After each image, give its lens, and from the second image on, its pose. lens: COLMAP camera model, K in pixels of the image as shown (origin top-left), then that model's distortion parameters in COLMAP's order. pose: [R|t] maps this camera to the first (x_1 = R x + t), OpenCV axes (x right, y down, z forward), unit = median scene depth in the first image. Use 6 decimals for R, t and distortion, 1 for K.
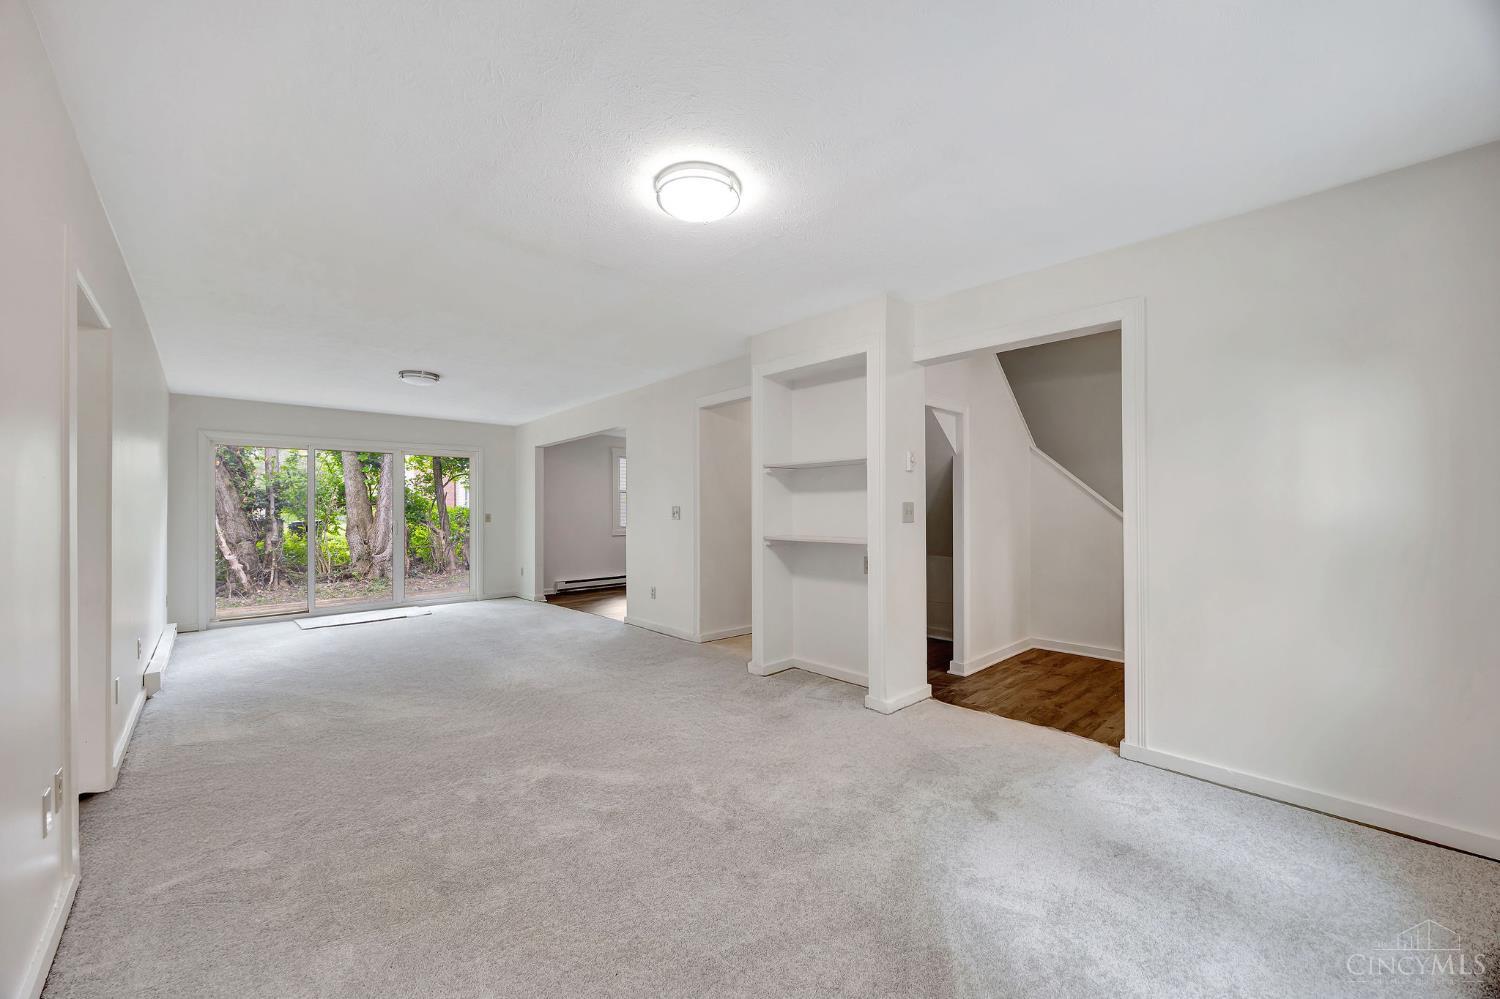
lens RADIAL K [[576.9, 0, 751.6], [0, 576.9, 504.4], [0, 0, 1]] dist [-0.000698, 0.000106]
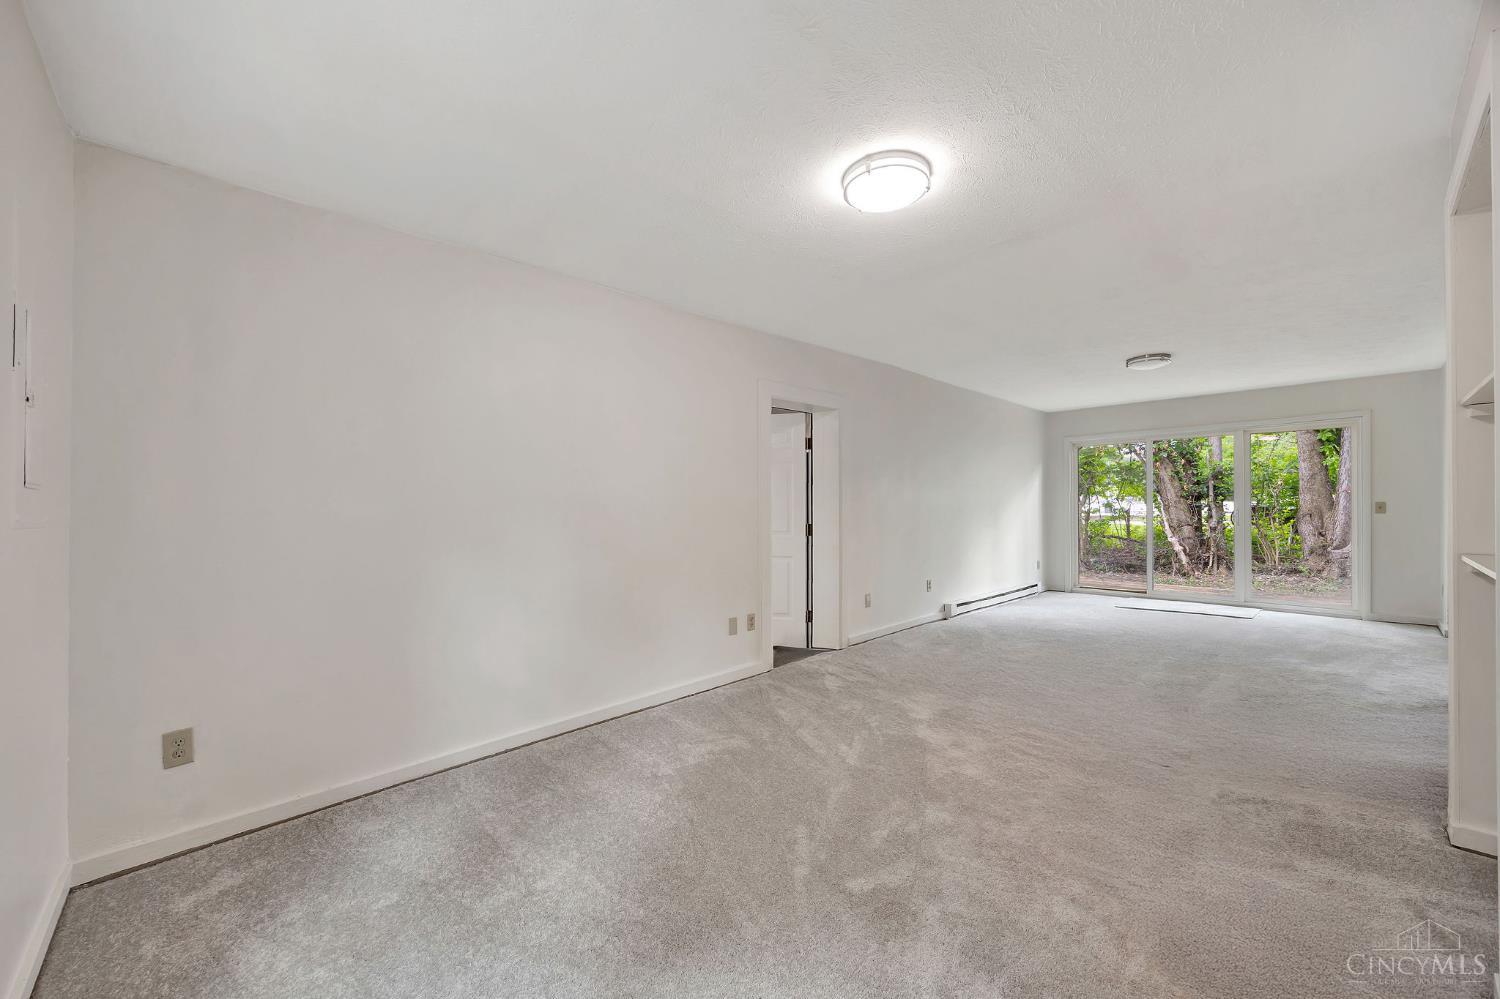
lens RADIAL K [[576.9, 0, 751.9], [0, 576.9, 503.8], [0, 0, 1]] dist [-0.000698, 0.000106]
pose [[0.014205, 0.006571, -0.999878, 0.200493], [0.018932, 0.999797, 0.006840, -0.000745], [0.999720, -0.019027, 0.014078, 0.168117]]
